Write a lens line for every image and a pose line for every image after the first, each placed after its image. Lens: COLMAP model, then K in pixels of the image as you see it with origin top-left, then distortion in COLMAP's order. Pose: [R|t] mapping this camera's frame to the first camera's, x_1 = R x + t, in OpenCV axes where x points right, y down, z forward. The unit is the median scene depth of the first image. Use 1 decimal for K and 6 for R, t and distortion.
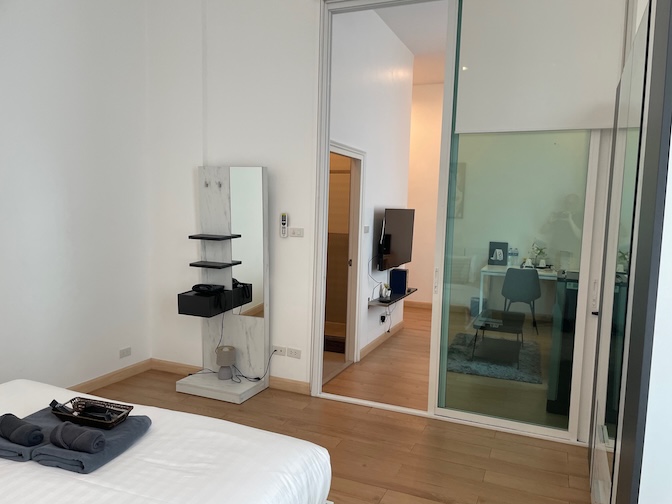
lens RADIAL K [[513.7, 0, 335.9], [0, 513.7, 253.3], [0, 0, 1]] dist [0.034923, -0.002719]
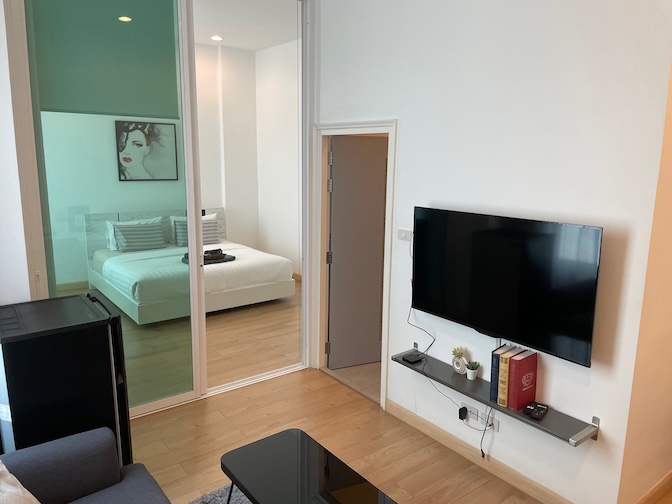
lens RADIAL K [[513.7, 0, 336.7], [0, 513.7, 249.6], [0, 0, 1]] dist [0.034923, -0.002719]
pose [[-0.502314, 0.118226, -0.856565, 0.617226], [-0.107633, 0.974355, 0.197603, -0.137109], [0.857960, 0.191453, -0.476707, 1.135383]]
